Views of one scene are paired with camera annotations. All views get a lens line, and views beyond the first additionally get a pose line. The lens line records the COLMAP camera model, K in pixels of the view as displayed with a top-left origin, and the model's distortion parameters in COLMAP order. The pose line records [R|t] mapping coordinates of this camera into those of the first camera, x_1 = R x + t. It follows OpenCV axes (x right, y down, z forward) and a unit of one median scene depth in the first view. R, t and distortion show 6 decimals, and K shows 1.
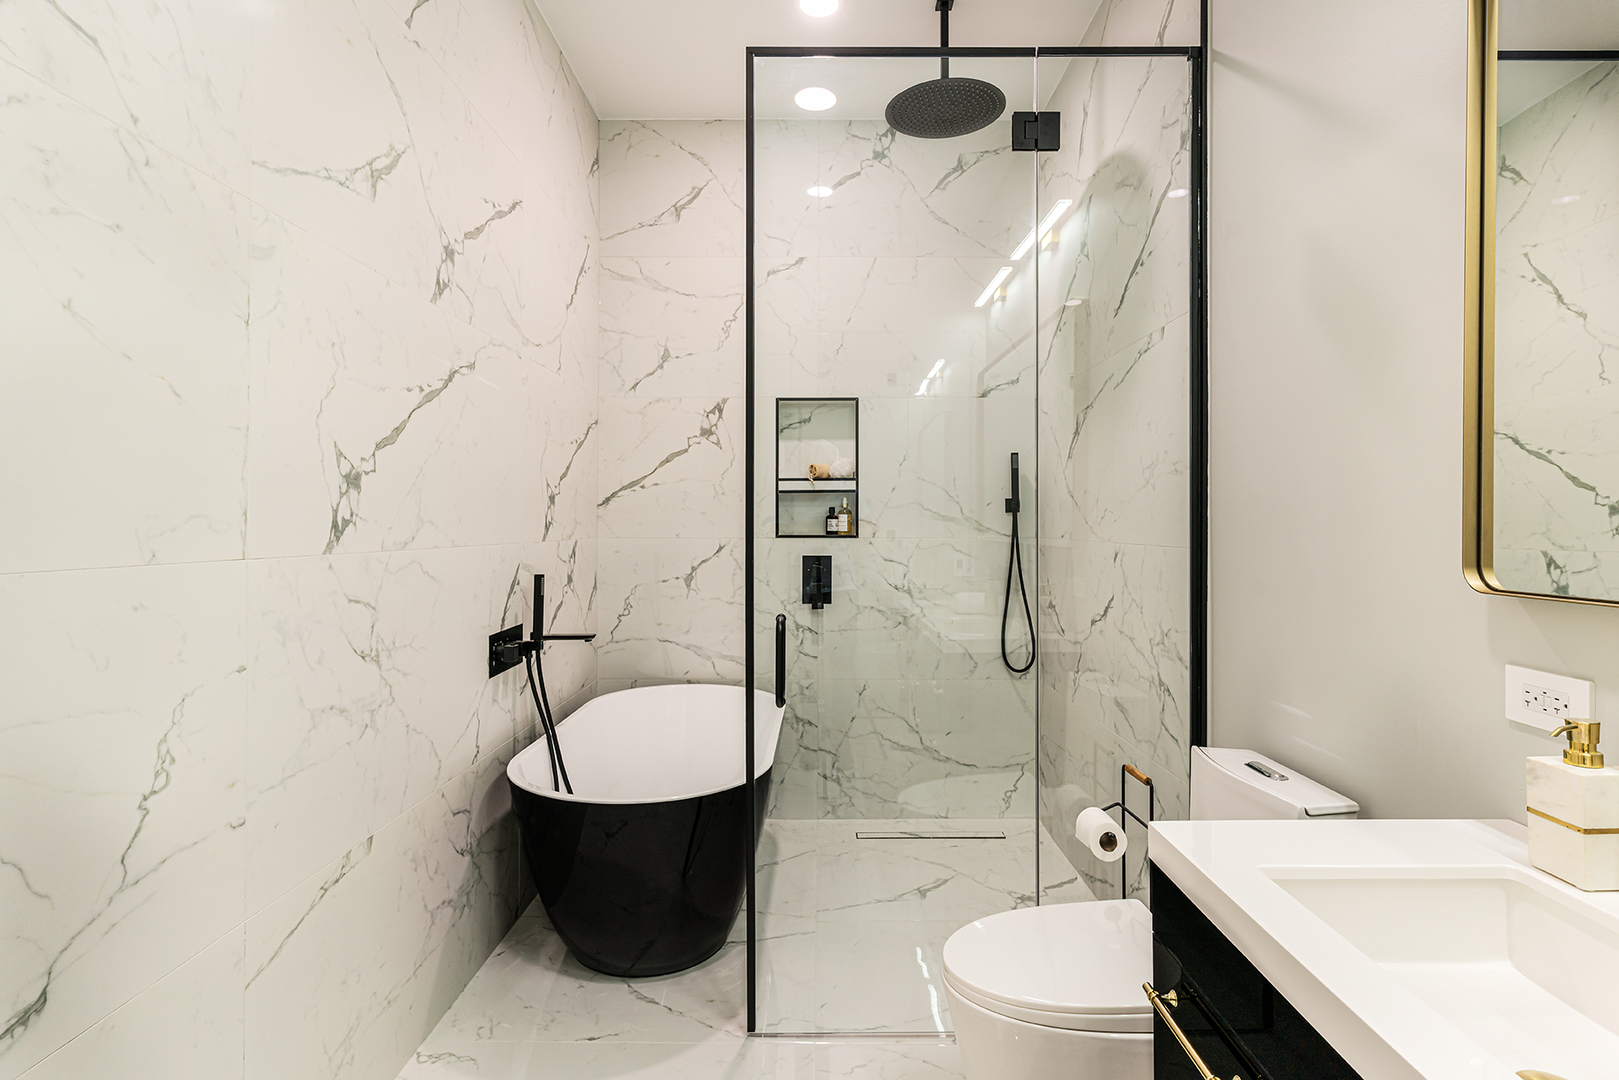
lens RADIAL K [[774.8, 0, 814.6], [0, 774.8, 540.5], [0, 0, 1]] dist [-0.002557, 0.000418]
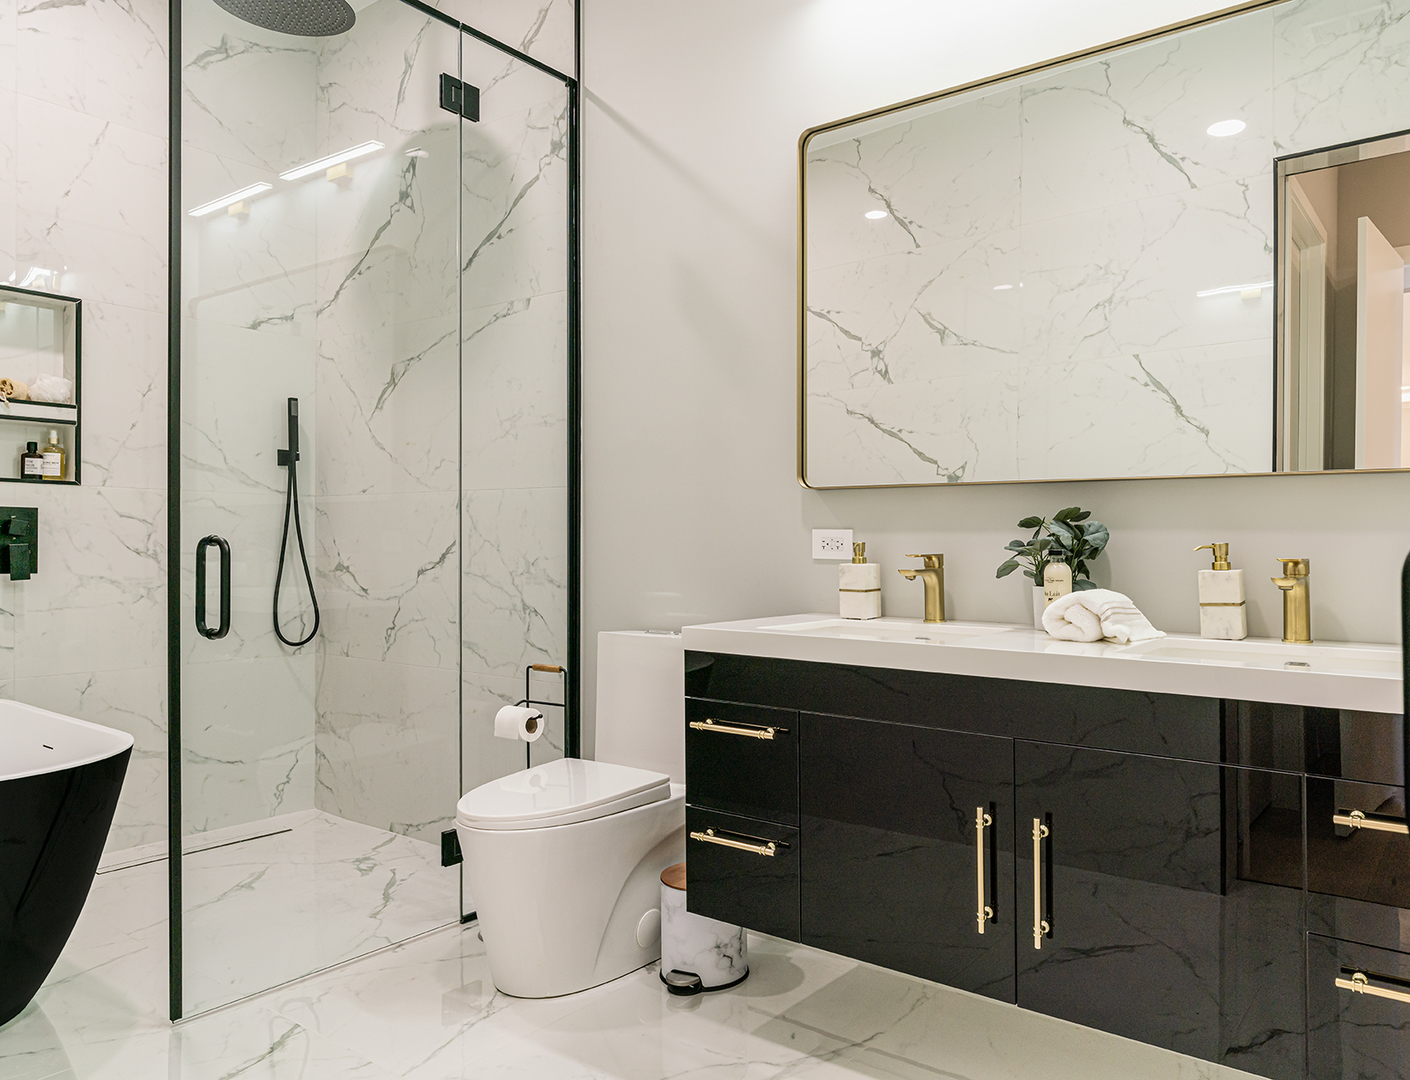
lens RADIAL K [[1019.8, 0, 707.3], [0, 1019.8, 544.4], [0, 0, 1]] dist [-0.002212, 0.000865]
pose [[0.630748, 0.019311, 0.775747, -0.341612], [-0.006082, 0.999783, -0.019942, 0.073522], [-0.775964, 0.007860, 0.630728, -0.099710]]
